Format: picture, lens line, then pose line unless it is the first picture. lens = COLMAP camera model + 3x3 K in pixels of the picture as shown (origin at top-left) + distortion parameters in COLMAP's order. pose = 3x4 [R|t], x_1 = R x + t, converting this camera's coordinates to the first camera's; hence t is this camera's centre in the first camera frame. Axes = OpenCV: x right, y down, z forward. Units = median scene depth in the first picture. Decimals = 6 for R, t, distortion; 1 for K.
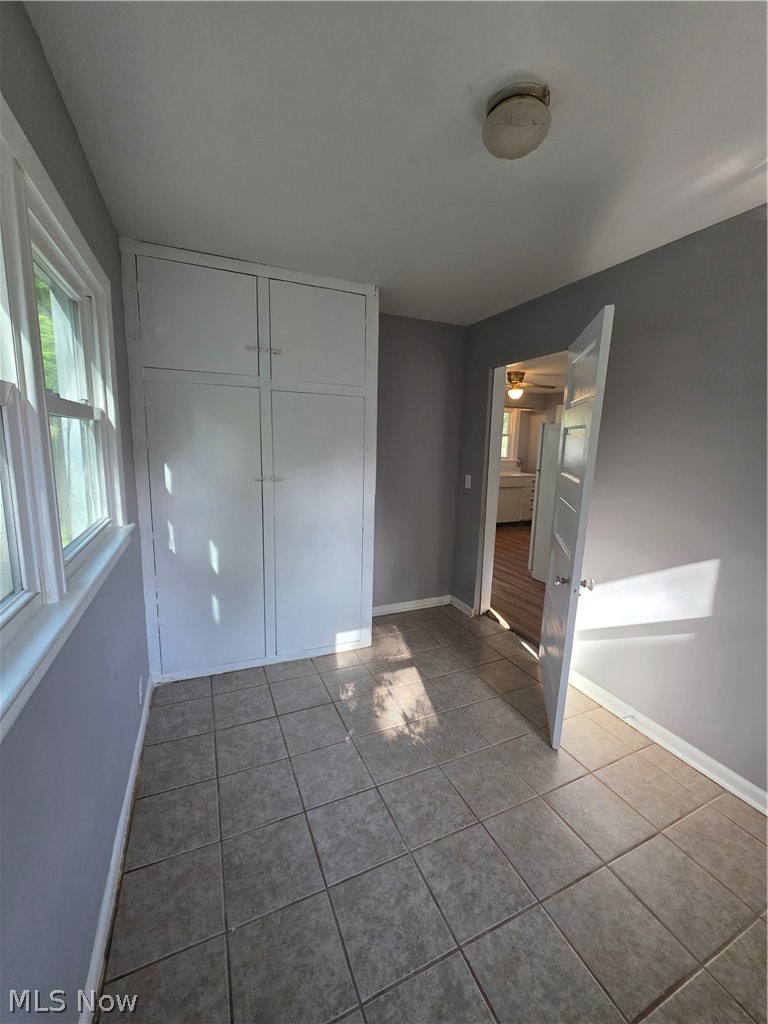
lens RADIAL K [[409.4, 0, 385.4], [0, 409.4, 508.4], [0, 0, 1]] dist [0.000226, -0.000311]
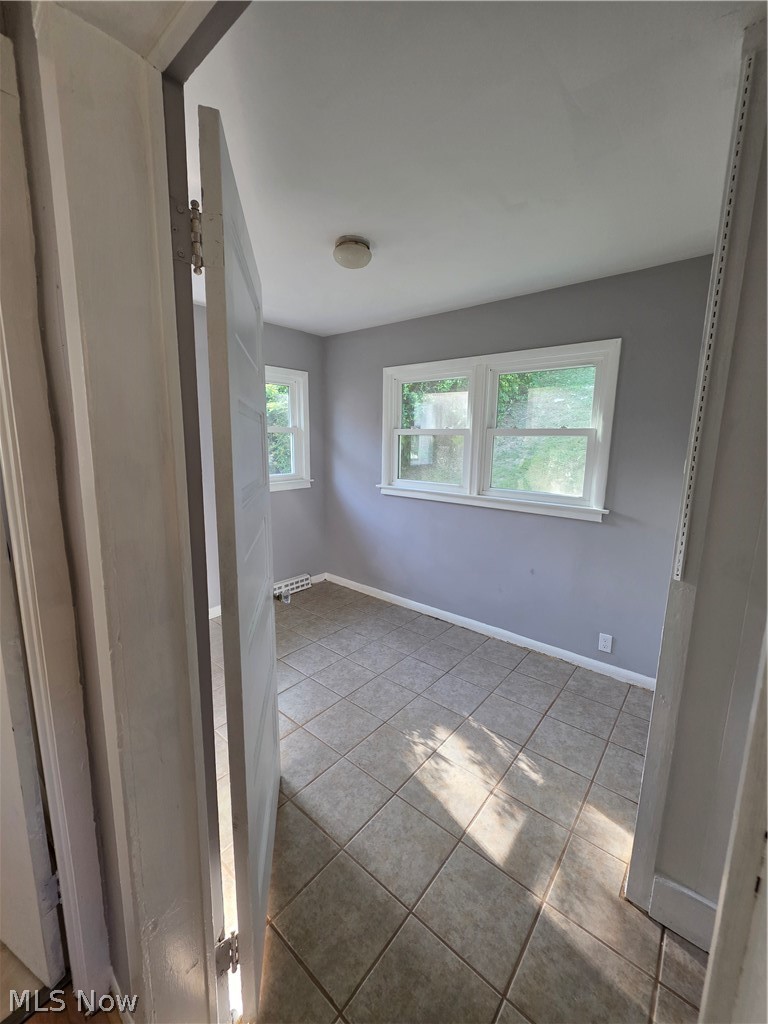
lens RADIAL K [[409.4, 0, 384.8], [0, 409.4, 508.7], [0, 0, 1]] dist [0.000226, -0.000311]
pose [[-0.900112, 0.026995, -0.434822, 0.567285], [-0.113344, 0.949198, 0.293559, -0.254784], [0.420657, 0.313520, -0.851324, 1.654504]]
